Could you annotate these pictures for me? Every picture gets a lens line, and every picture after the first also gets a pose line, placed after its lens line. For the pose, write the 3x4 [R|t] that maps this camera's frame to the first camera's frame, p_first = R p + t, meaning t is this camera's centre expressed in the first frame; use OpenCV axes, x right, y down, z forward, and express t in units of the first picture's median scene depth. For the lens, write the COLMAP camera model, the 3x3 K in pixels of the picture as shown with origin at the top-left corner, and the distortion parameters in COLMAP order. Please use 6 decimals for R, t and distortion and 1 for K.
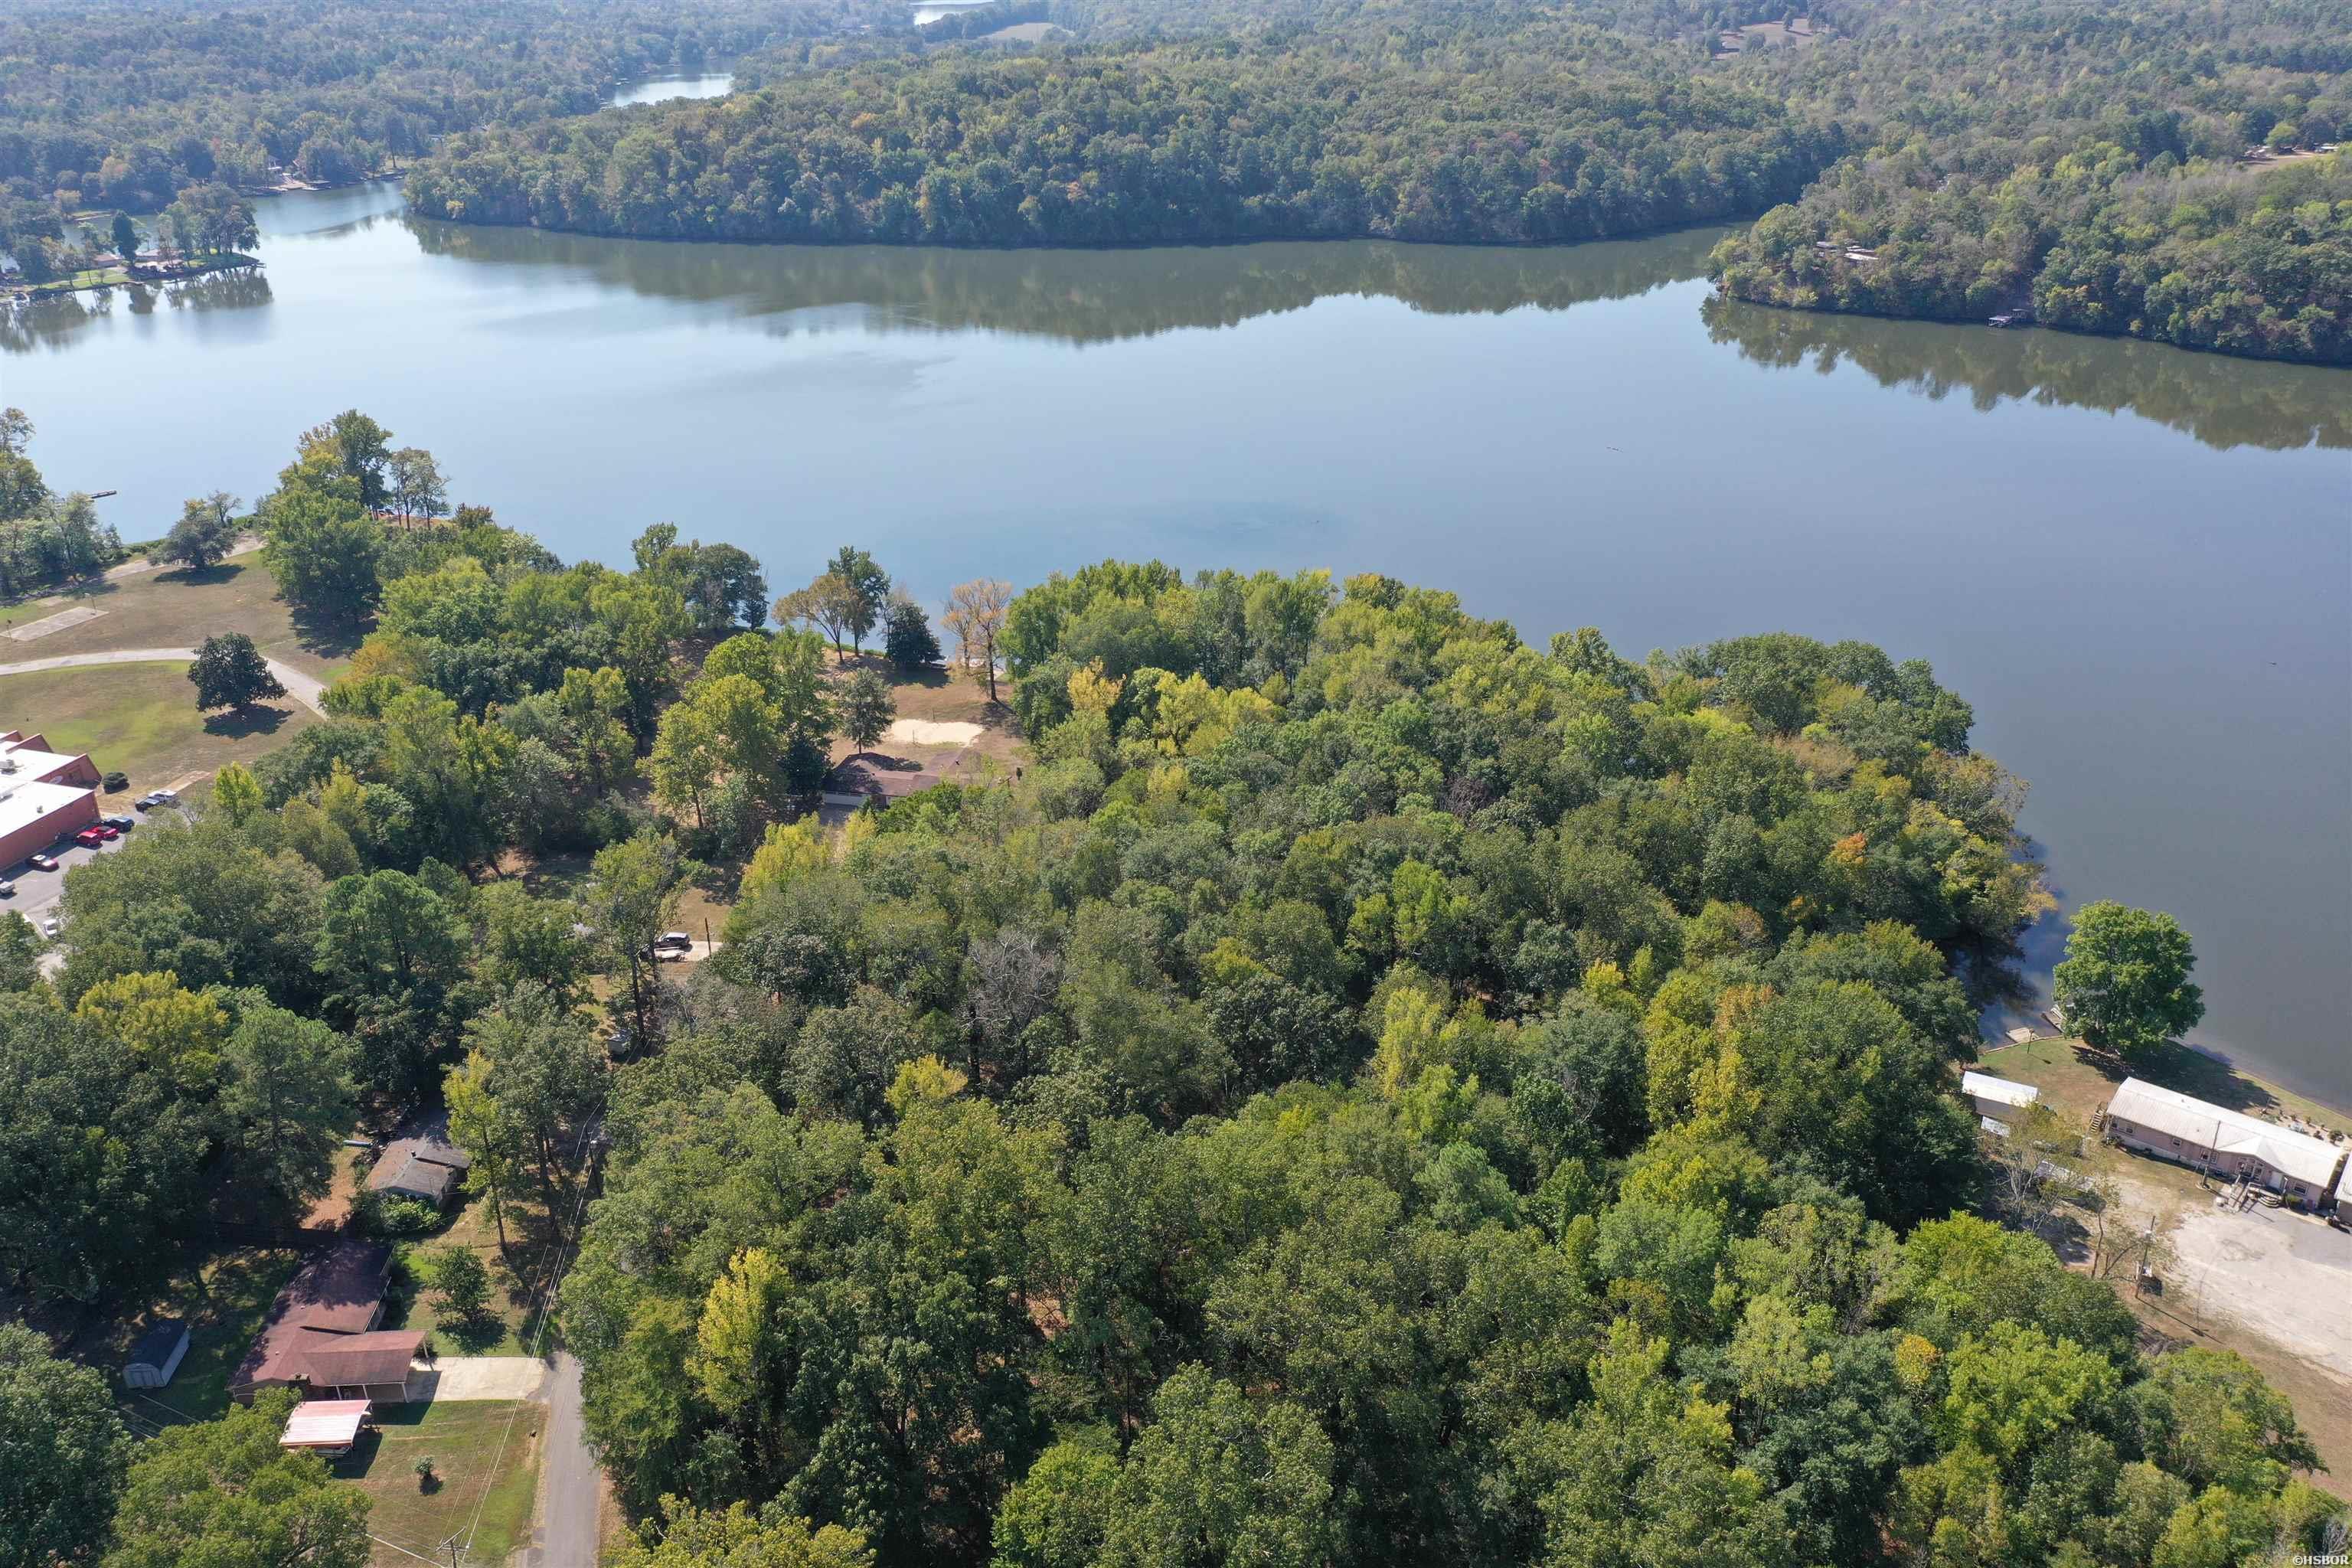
lens RADIAL K [[1836.9, 0, 1169.8], [0, 1836.9, 784.8], [0, 0, 1]] dist [-0.004741, -0.001731]
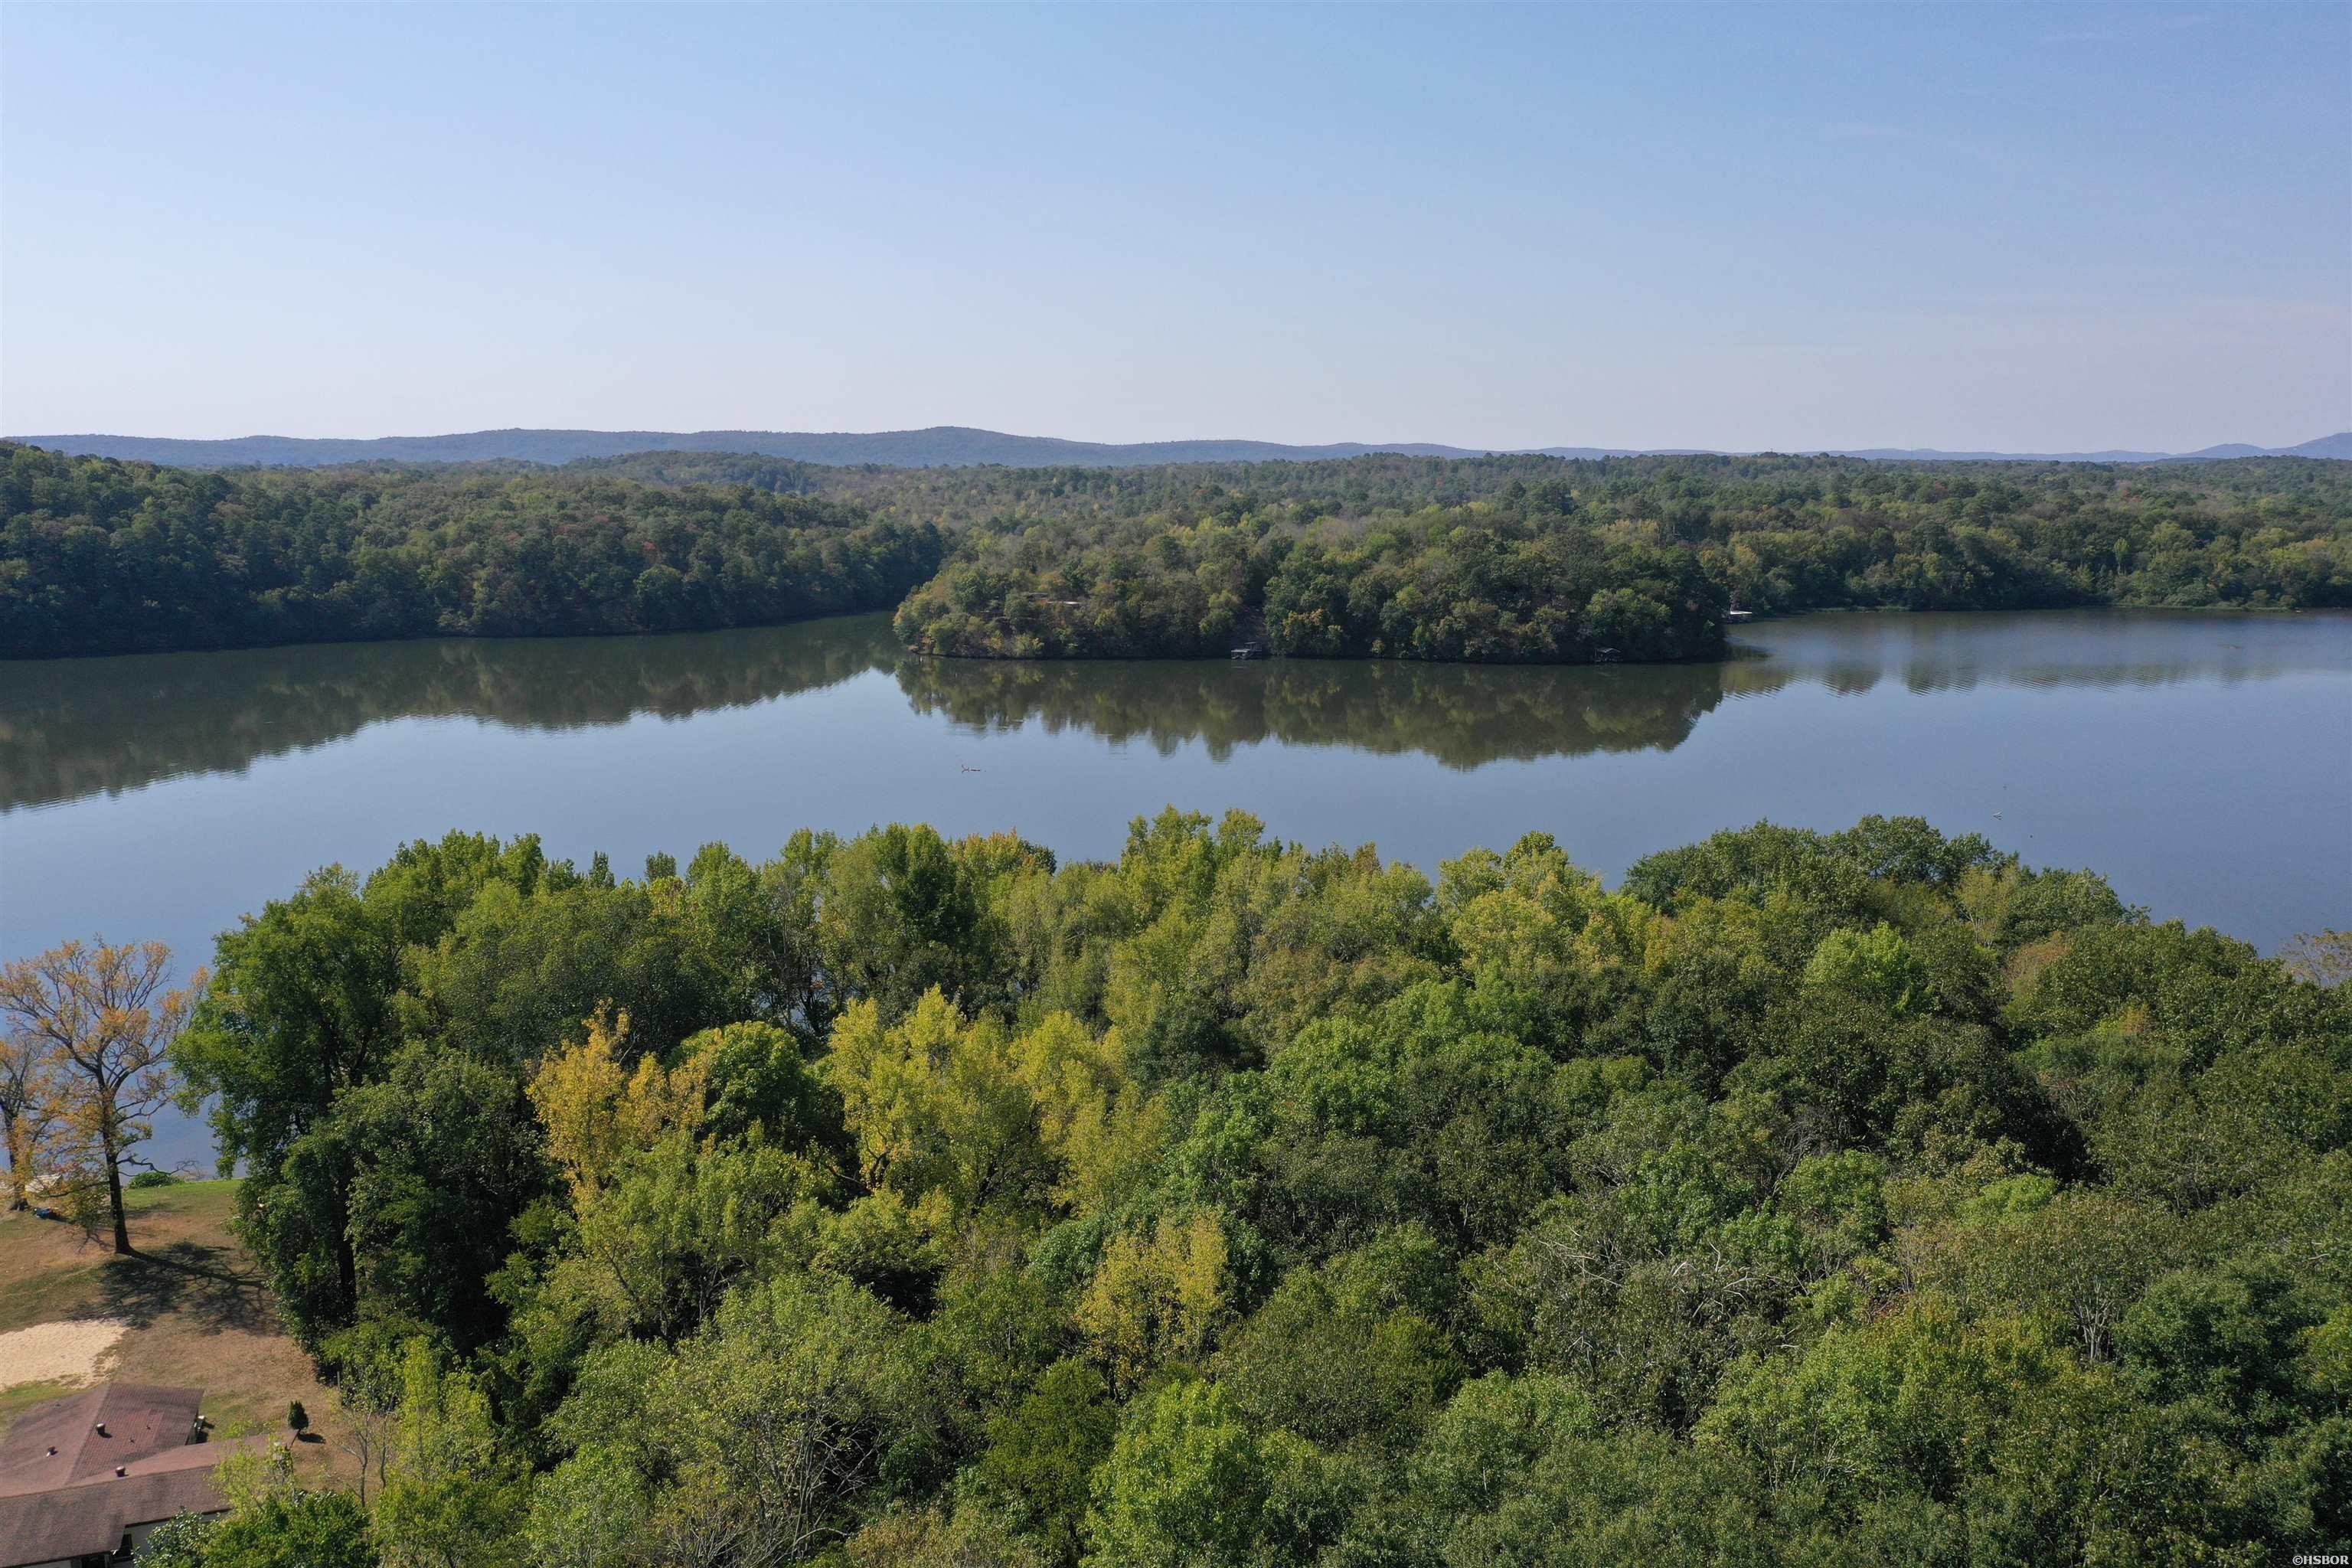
lens RADIAL K [[1837.1, 0, 1170.3], [0, 1837.1, 789.4], [0, 0, 1]] dist [-0.009369, 0.004830]
pose [[0.847116, -0.072621, 0.526422, -0.061545], [0.213155, 0.953869, -0.211419, -0.006138], [-0.486784, 0.291306, 0.823518, 0.315425]]
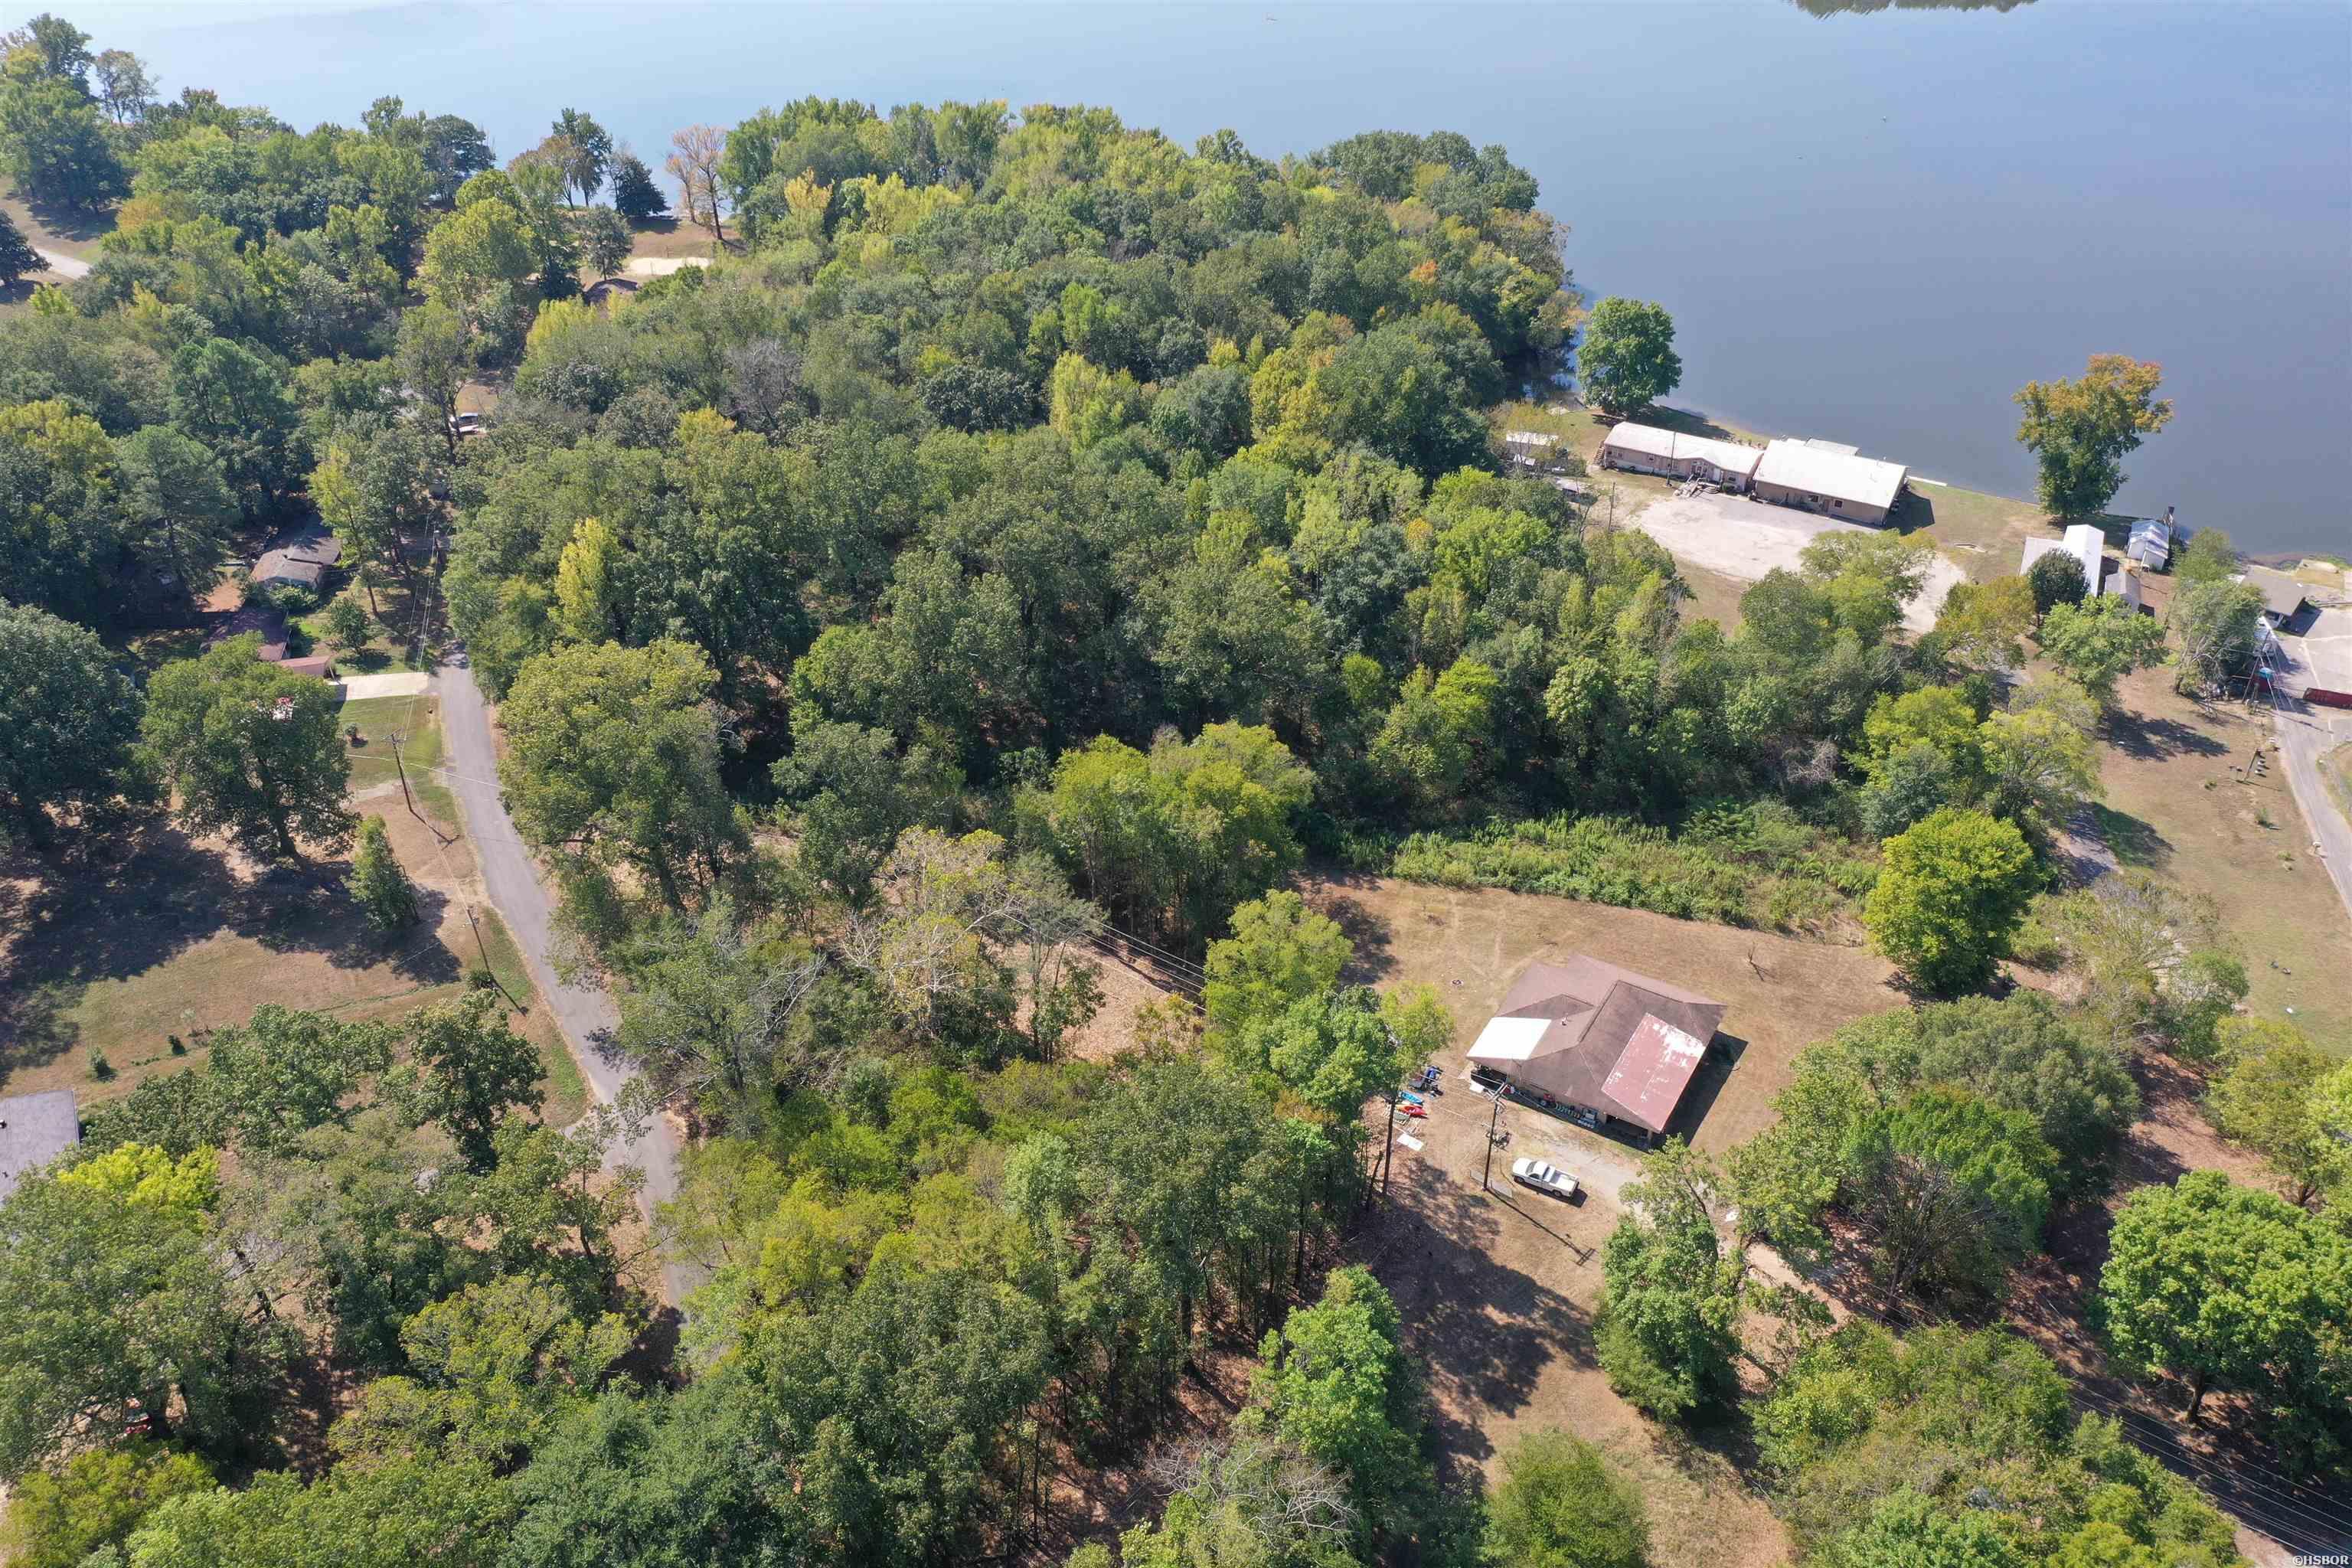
lens RADIAL K [[1836.9, 0, 1169.8], [0, 1836.9, 784.8], [0, 0, 1]] dist [-0.004741, -0.001731]
pose [[0.987825, -0.088869, 0.127687, 0.001732], [0.066479, 0.983199, 0.169999, 0.063761], [-0.140649, -0.159441, 0.977137, -0.110861]]
